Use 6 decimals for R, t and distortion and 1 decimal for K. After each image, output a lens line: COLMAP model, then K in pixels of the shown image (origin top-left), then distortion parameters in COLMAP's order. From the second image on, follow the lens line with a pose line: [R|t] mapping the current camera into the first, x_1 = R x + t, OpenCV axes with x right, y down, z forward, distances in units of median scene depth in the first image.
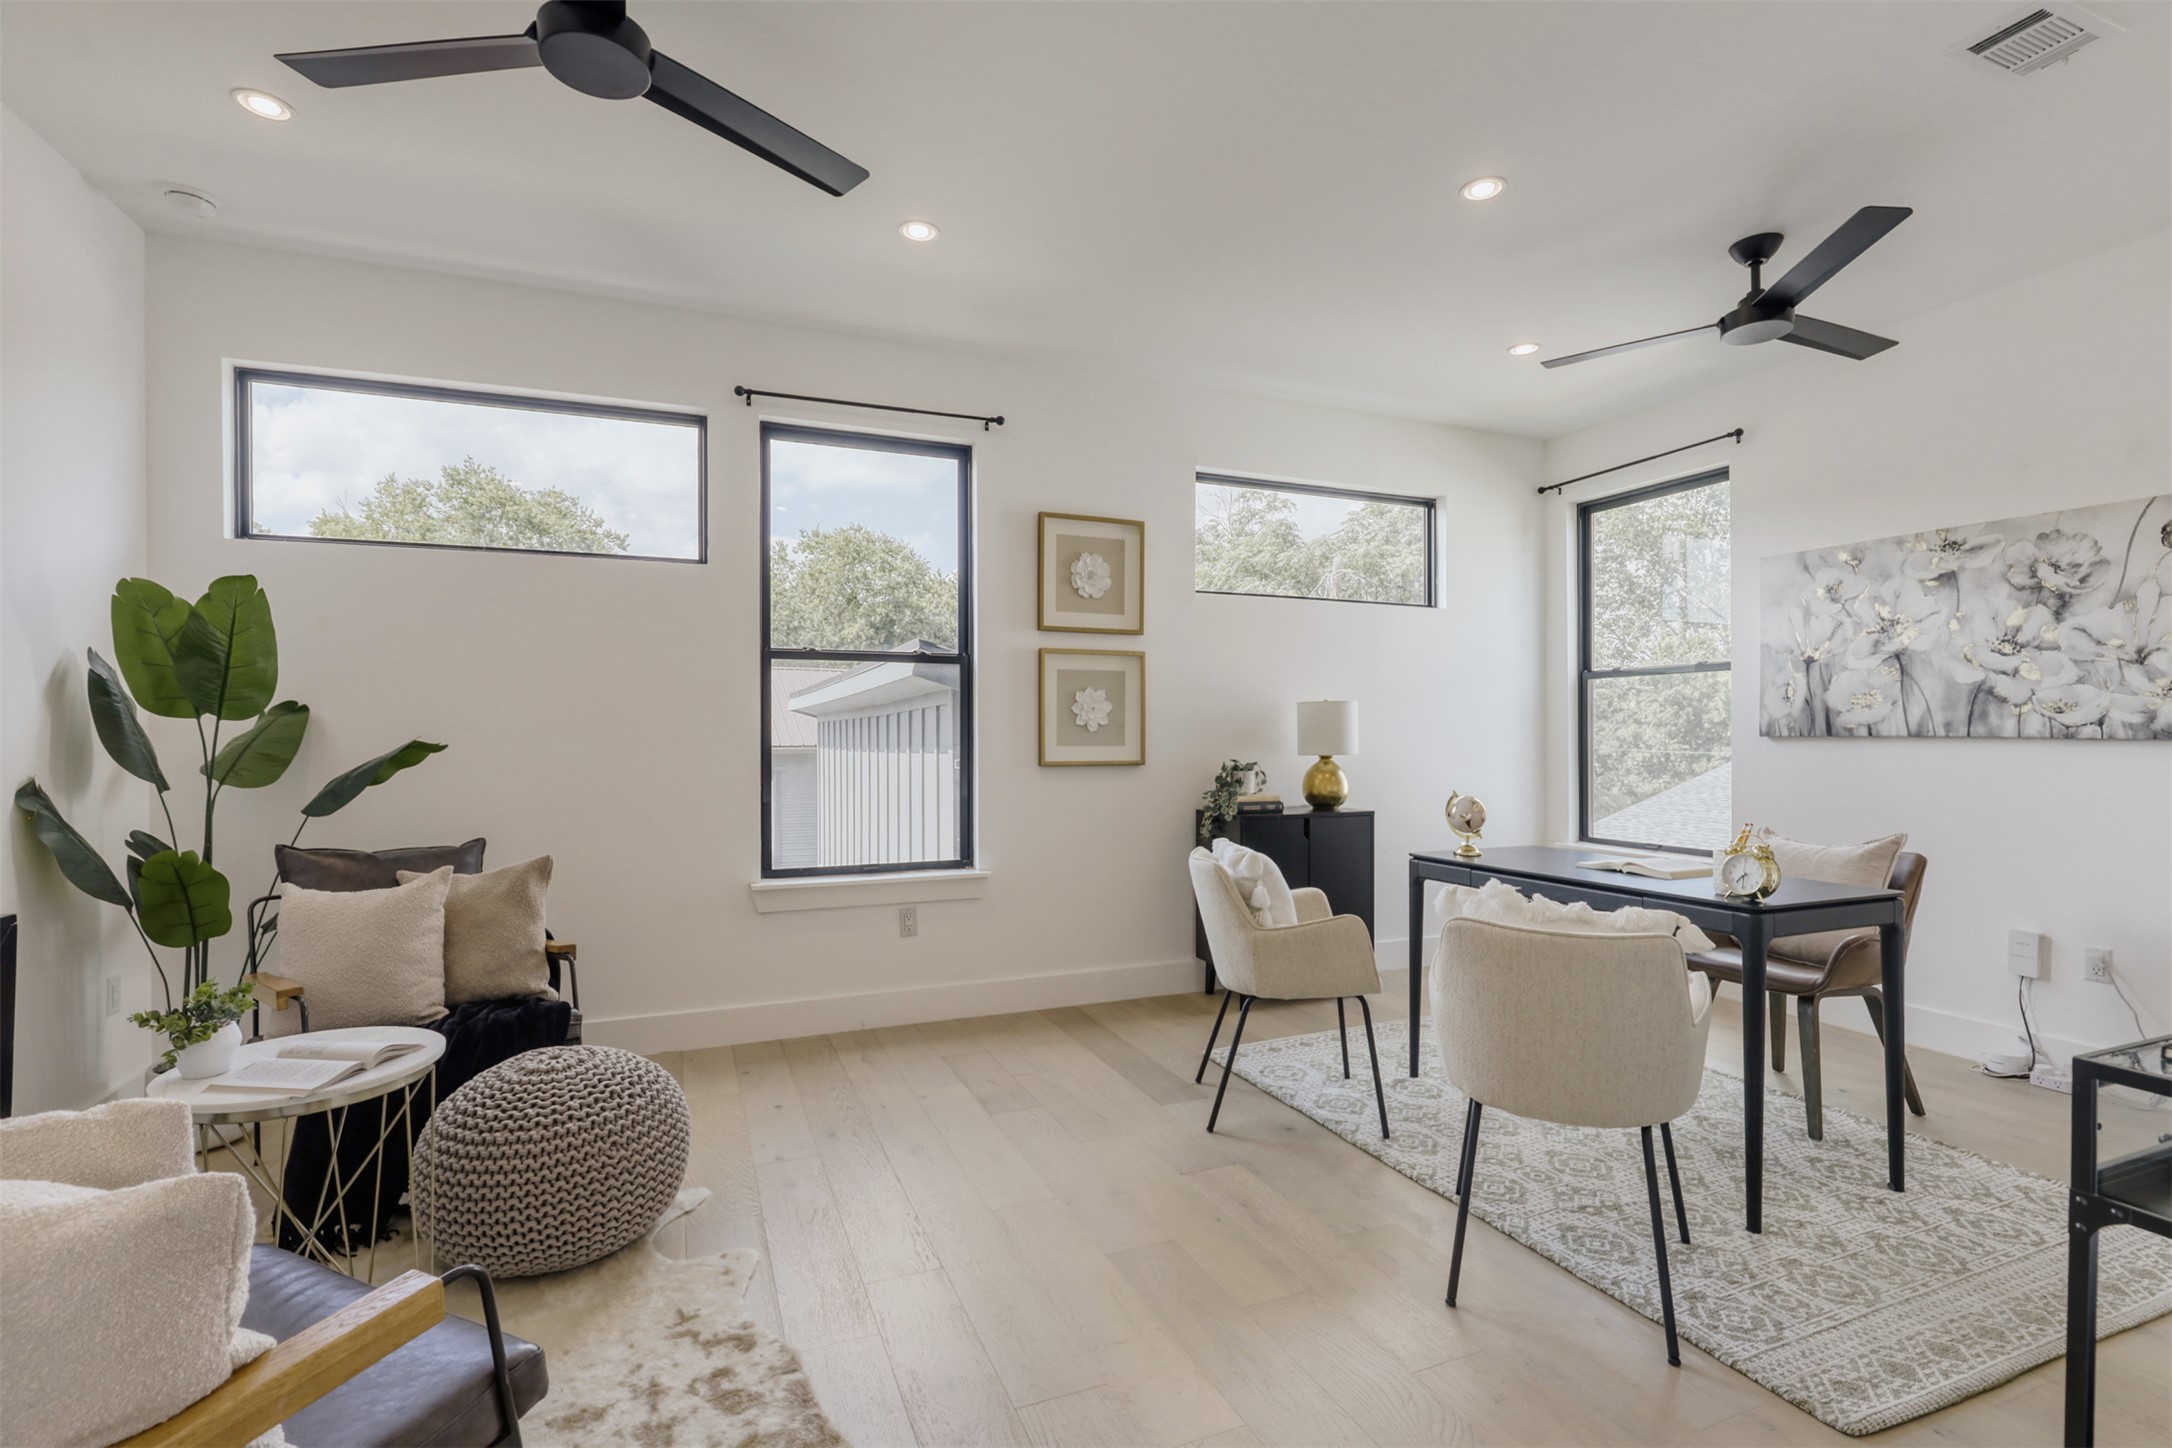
lens RADIAL K [[995.6, 0, 1076.8], [0, 995.6, 731.4], [0, 0, 1]] dist [0.005173, 0.002029]
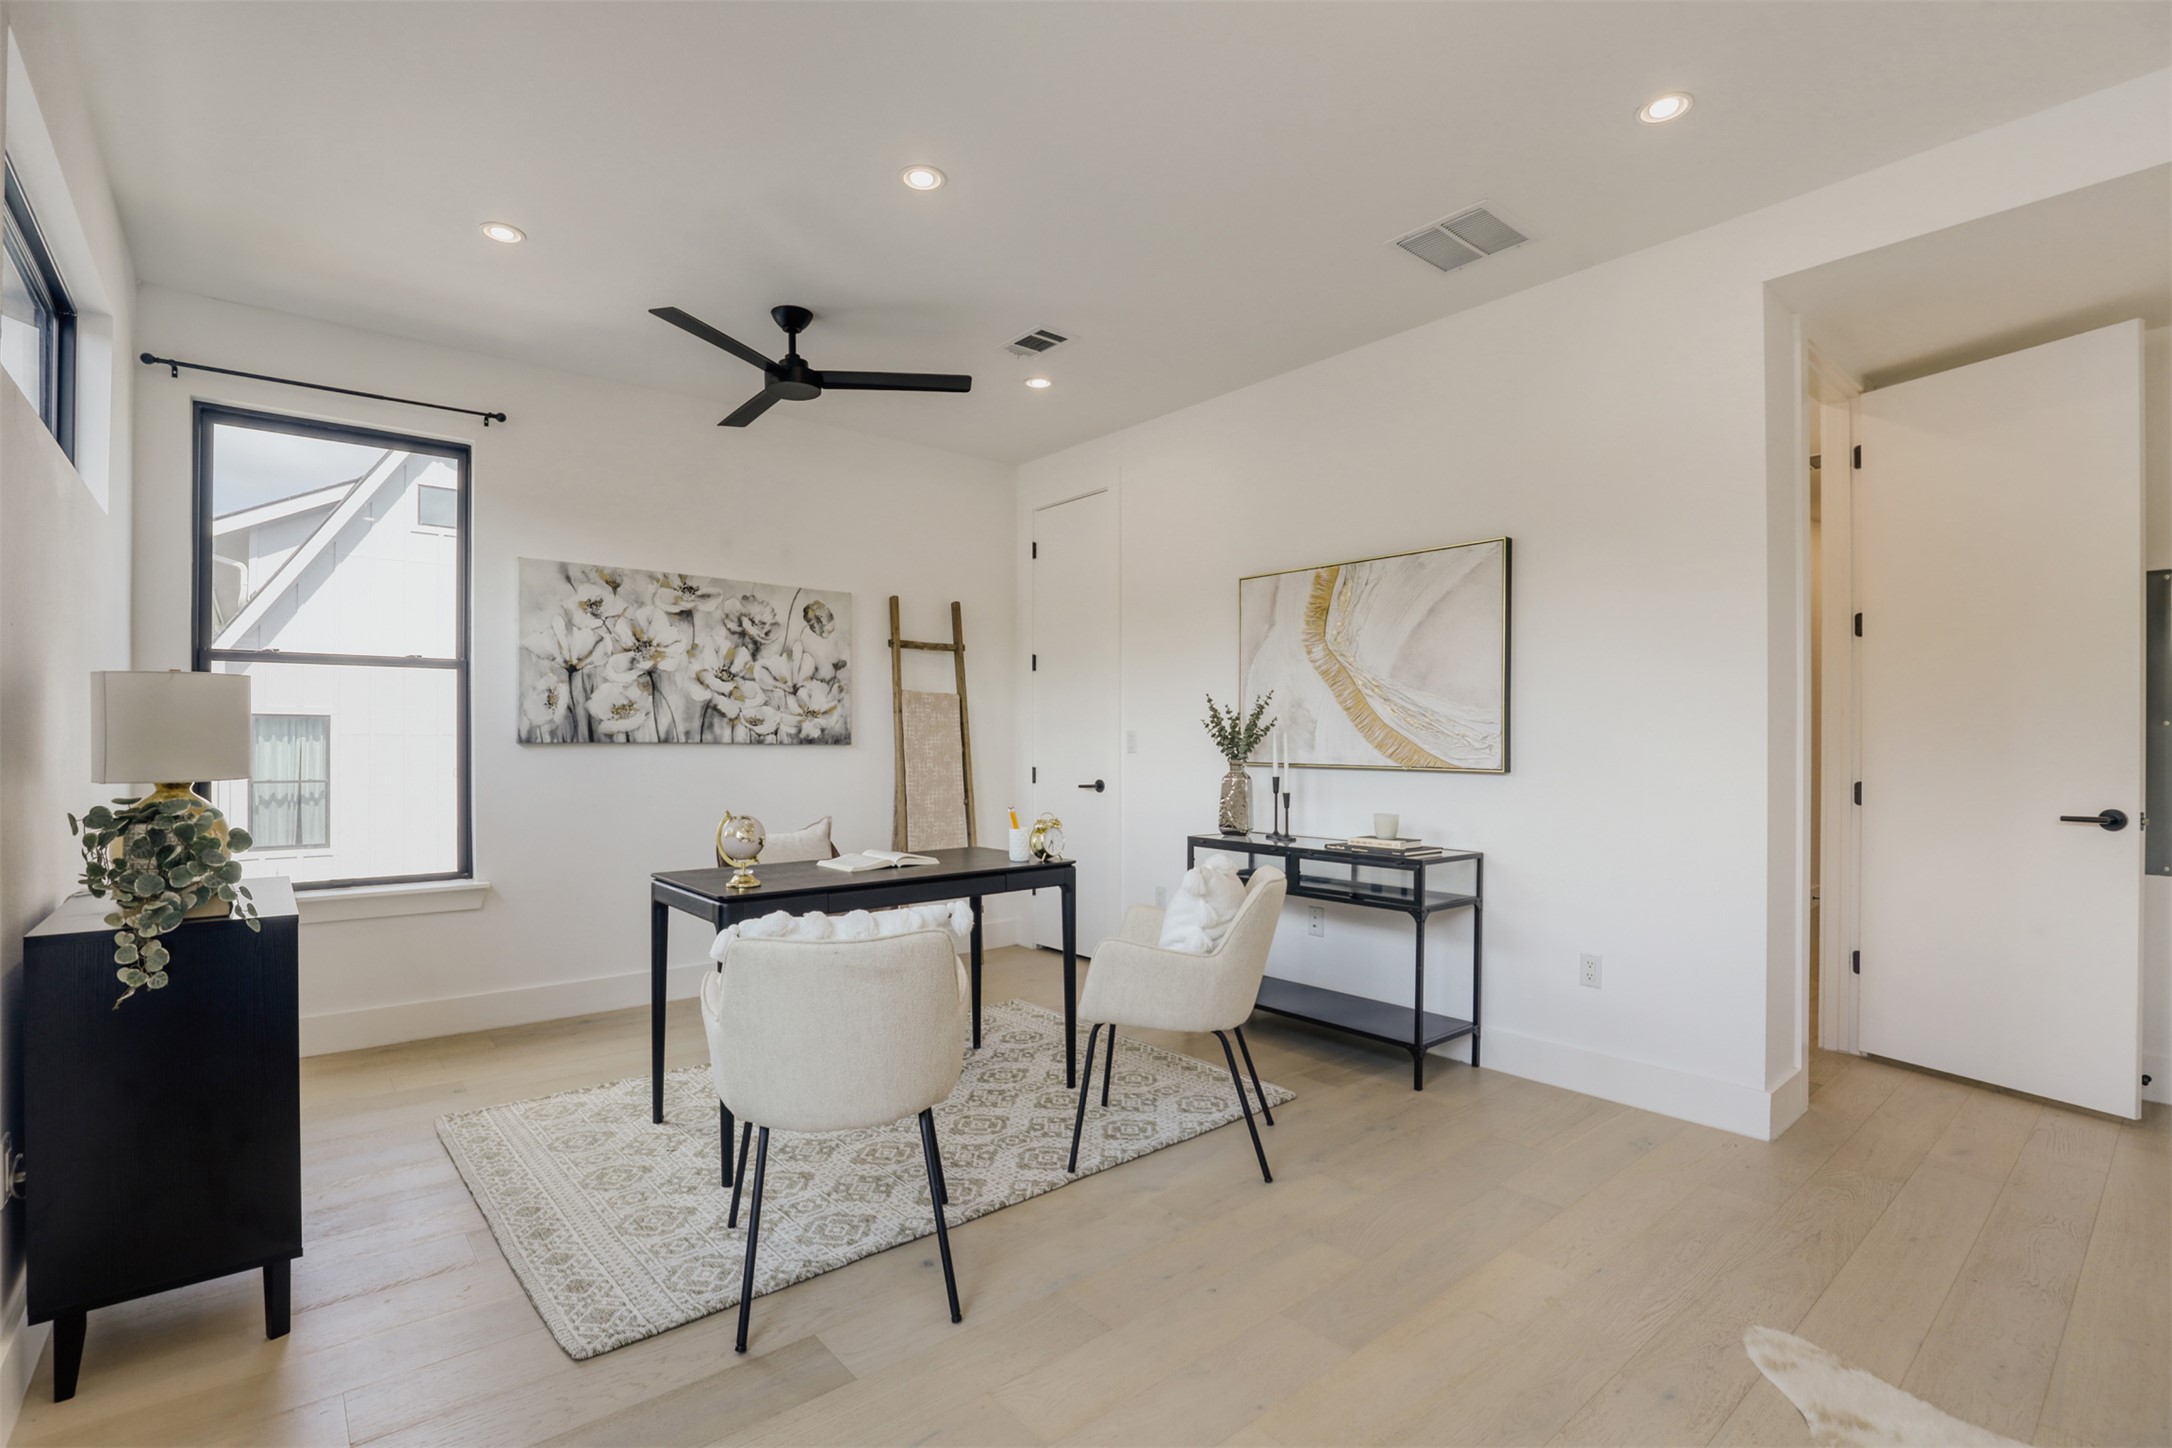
lens RADIAL K [[995.6, 0, 1085.1], [0, 995.6, 725.5], [0, 0, 1]] dist [0.005173, 0.002029]
pose [[-0.275906, 0.001936, 0.961183, -0.423583], [-0.013369, 0.999894, -0.005852, -0.013934], [-0.961092, -0.014465, -0.275850, 0.800263]]
